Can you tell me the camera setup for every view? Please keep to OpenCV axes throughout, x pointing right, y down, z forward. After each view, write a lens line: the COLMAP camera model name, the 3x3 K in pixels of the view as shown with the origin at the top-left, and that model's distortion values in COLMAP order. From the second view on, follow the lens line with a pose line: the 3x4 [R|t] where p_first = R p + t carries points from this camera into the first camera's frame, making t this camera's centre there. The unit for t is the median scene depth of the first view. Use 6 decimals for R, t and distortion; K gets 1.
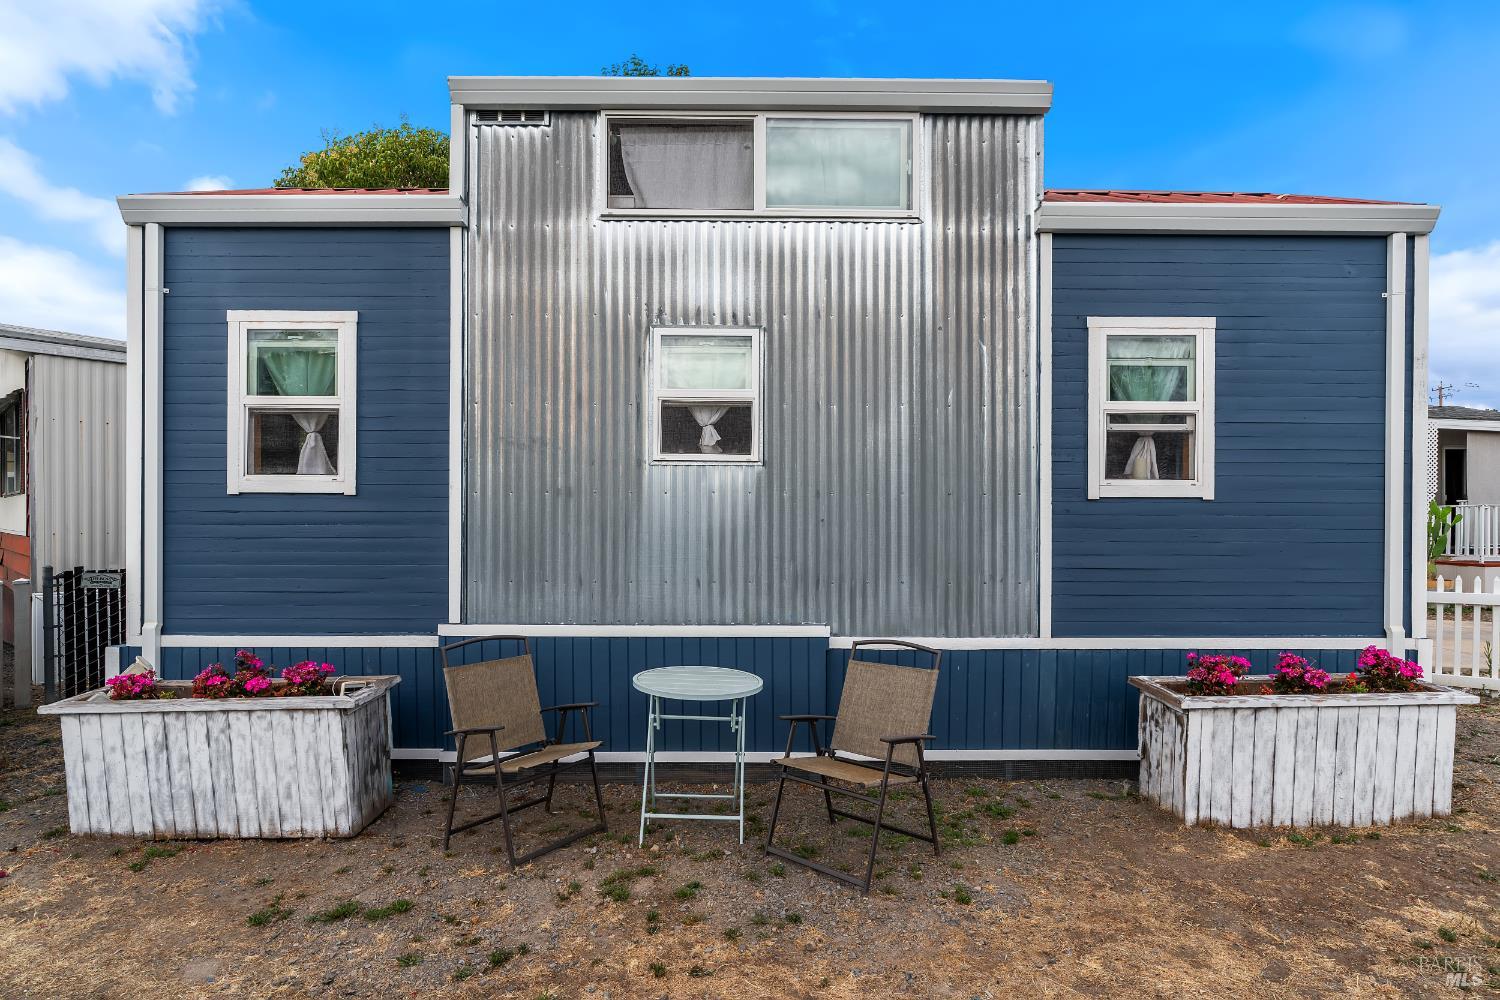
lens RADIAL K [[739.7, 0, 758.3], [0, 739.7, 530.5], [0, 0, 1]] dist [-0.001468, 0.000509]
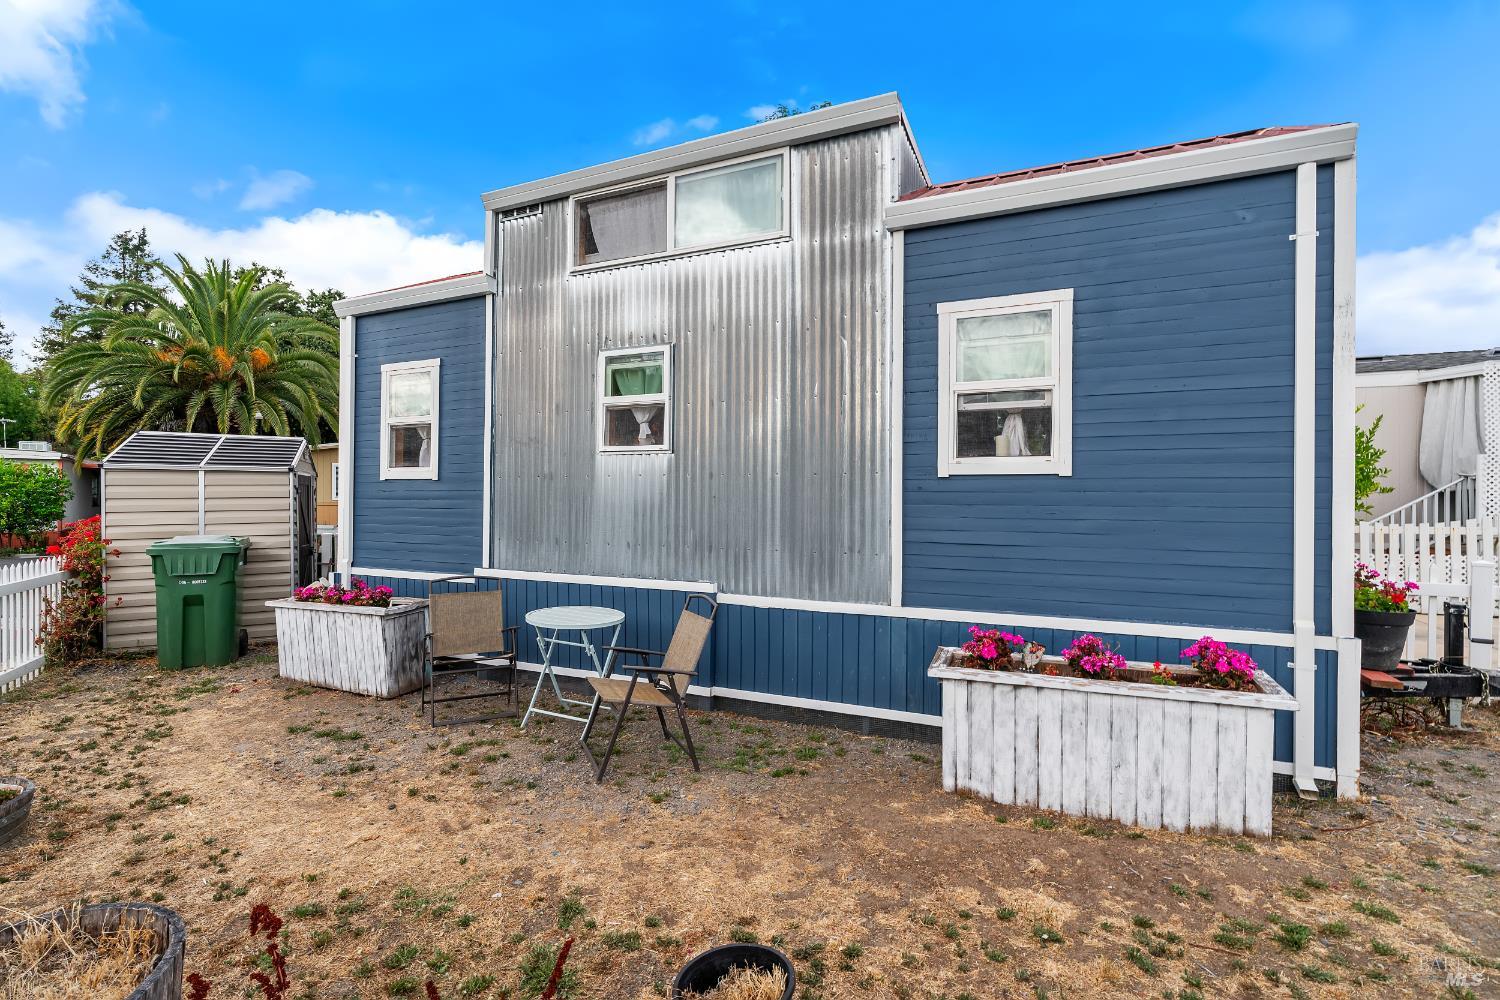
lens RADIAL K [[680.1, 0, 750.0], [0, 680.1, 500.0], [0, 0, 1]] dist [-0.002535, 0.000035]
pose [[0.905359, 0.002670, -0.424640, 0.619197], [-0.006463, 0.999951, -0.007492, -0.000565], [0.424599, 0.009528, 0.905331, 0.012756]]
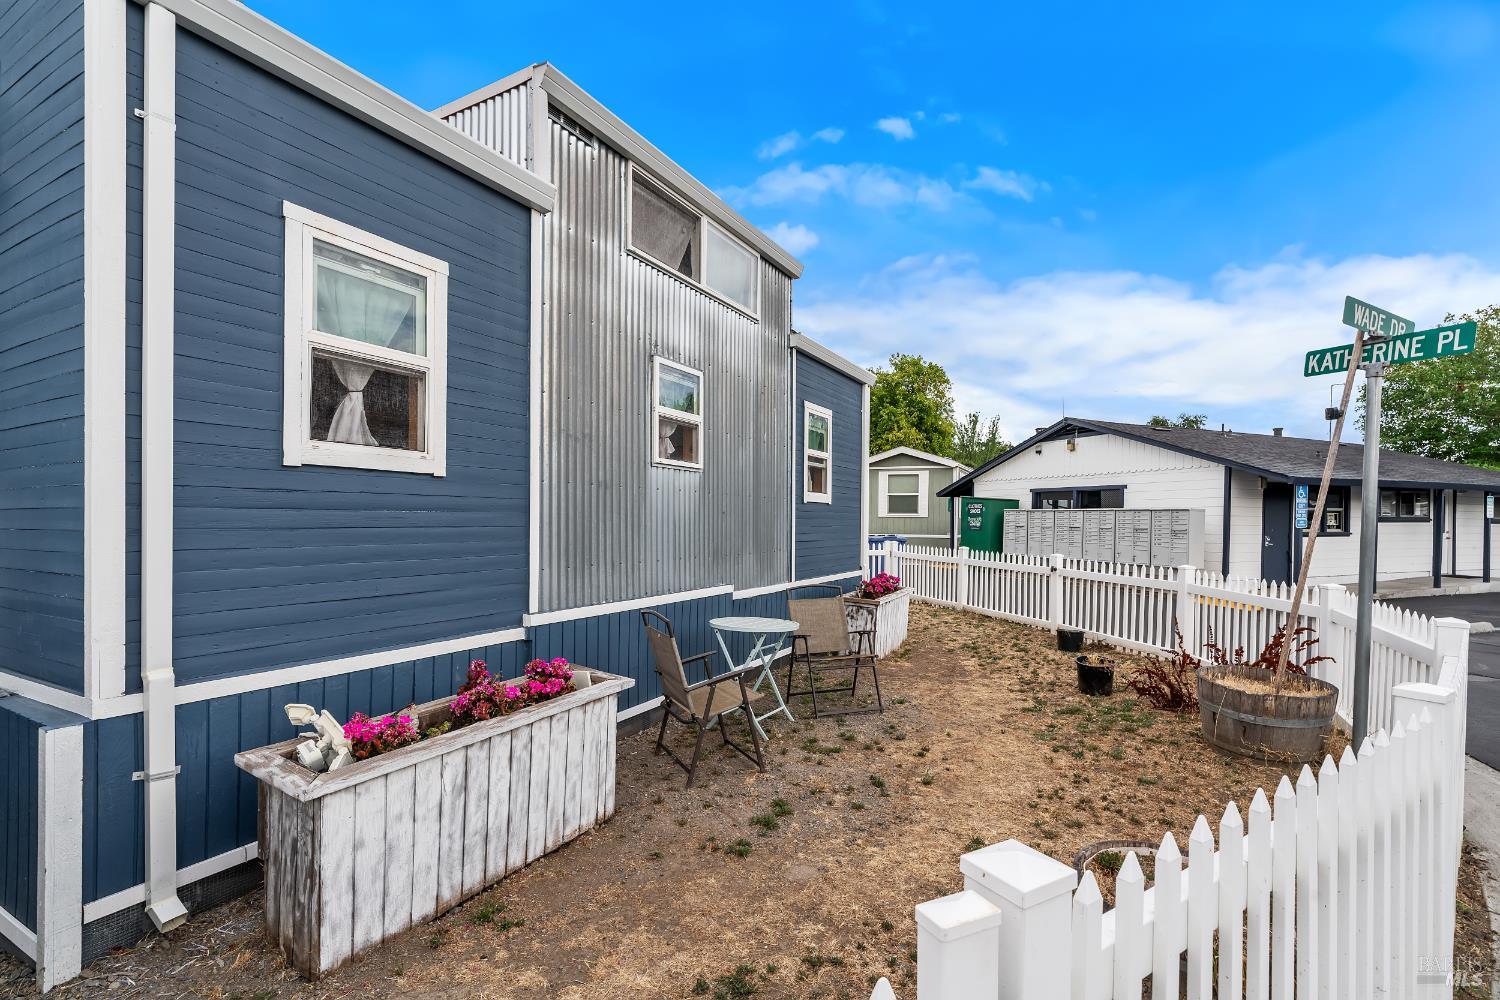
lens RADIAL K [[673.6, 0, 756.6], [0, 673.6, 522.0], [0, 0, 1]] dist [-0.000466, 0.000809]
pose [[0.491347, 0.000048, 0.870964, -1.039365], [-0.003669, 0.999991, 0.002015, 0.001451], [-0.870956, -0.004186, 0.491343, 0.298452]]
